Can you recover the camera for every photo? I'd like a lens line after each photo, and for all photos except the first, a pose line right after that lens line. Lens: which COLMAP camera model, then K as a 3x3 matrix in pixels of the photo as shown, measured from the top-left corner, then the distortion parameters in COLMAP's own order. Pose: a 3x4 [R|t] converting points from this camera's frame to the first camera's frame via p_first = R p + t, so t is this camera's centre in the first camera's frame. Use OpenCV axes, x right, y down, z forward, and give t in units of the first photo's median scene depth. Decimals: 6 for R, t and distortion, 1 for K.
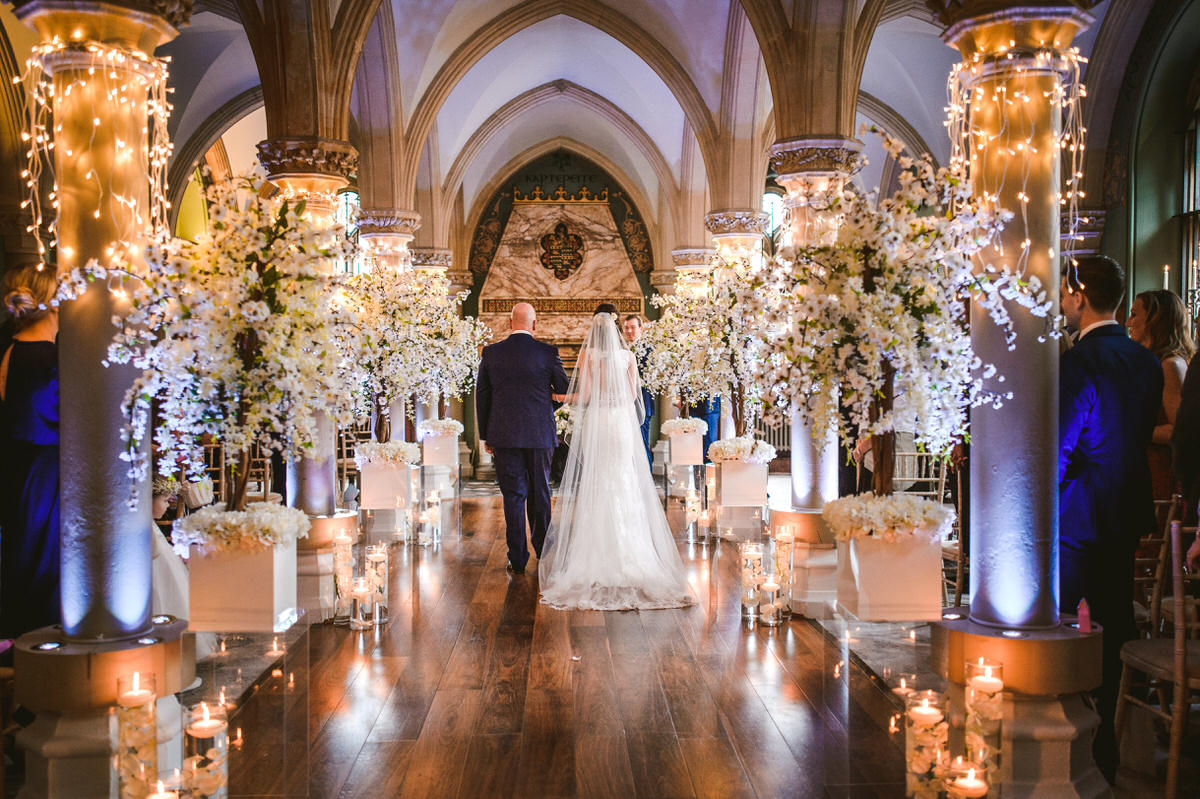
lens RADIAL K [[1177.3, 0, 601.0], [0, 1177.3, 413.5], [0, 0, 1]] dist [0.027752, 0.052128]
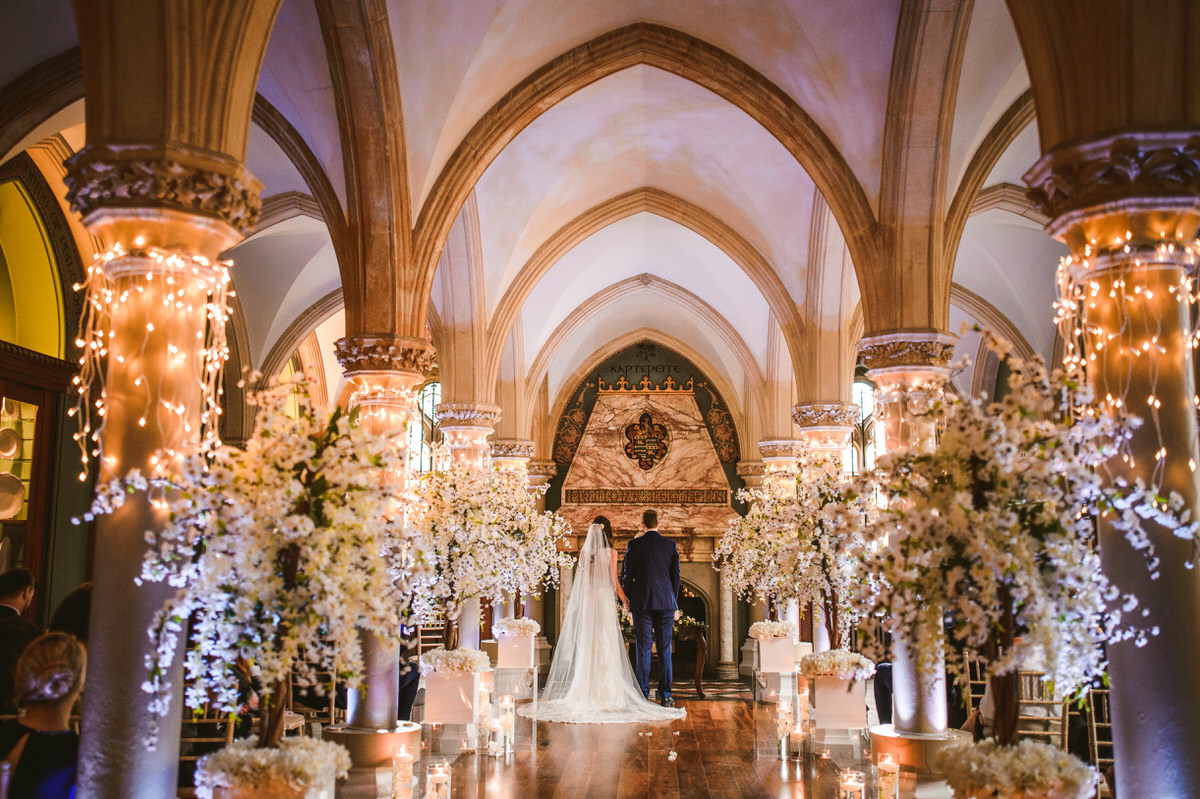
lens RADIAL K [[1172.4, 0, 600.0], [0, 1172.4, 399.5], [0, 0, 1]] dist [0.042801, 0.021566]
pose [[0.997075, -0.002231, -0.076402, 0.006724], [-0.010508, 0.986083, -0.165923, -0.019024], [0.075708, 0.166240, 0.983175, 0.056220]]
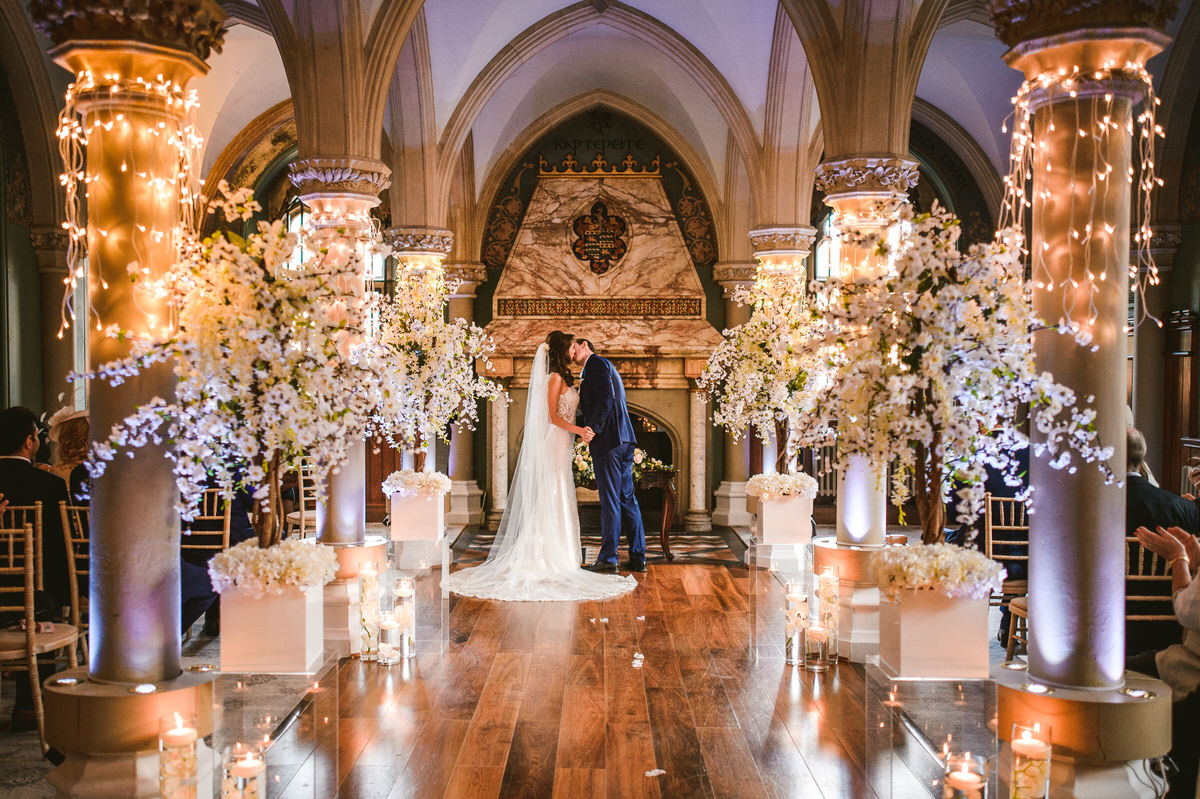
lens RADIAL K [[1172.4, 0, 600.0], [0, 1172.4, 399.5], [0, 0, 1]] dist [0.042801, 0.021566]
pose [[0.999432, 0.005845, -0.033198, -0.014729], [-0.006454, 0.999812, -0.018272, -0.035720], [0.033085, 0.018476, 0.999282, 0.490285]]
